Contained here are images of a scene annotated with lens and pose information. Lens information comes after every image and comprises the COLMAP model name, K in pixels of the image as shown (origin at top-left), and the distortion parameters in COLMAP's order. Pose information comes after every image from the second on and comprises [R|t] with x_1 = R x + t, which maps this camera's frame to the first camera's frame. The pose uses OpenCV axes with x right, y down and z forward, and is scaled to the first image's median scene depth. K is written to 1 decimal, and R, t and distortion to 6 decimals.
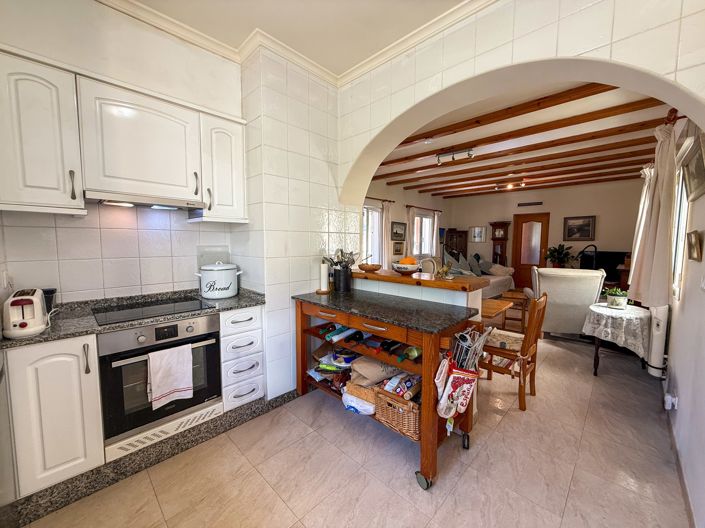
lens RADIAL K [[284.5, 0, 352.8], [0, 284.5, 263.8], [0, 0, 1]] dist [0.002704, 0.000890]
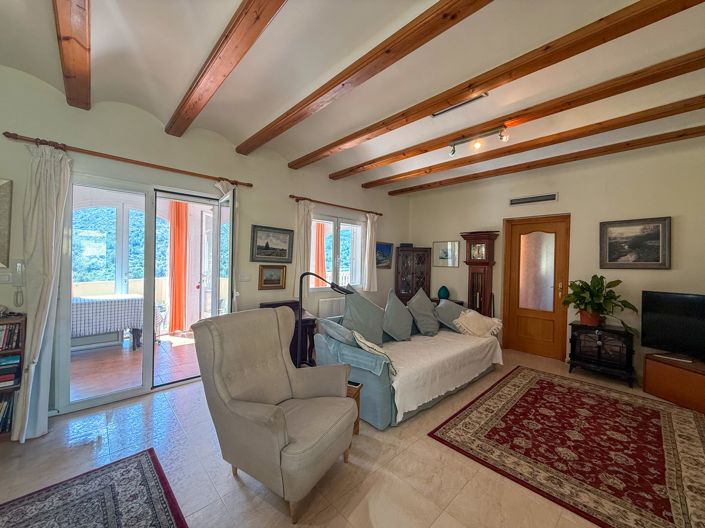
lens RADIAL K [[284.5, 0, 354.2], [0, 284.5, 262.4], [0, 0, 1]] dist [0.002704, 0.000890]
pose [[0.999005, 0.016786, -0.041316, 0.311021], [-0.019829, 0.997032, -0.074386, -0.042667], [0.039945, 0.075131, 0.996373, 0.459132]]
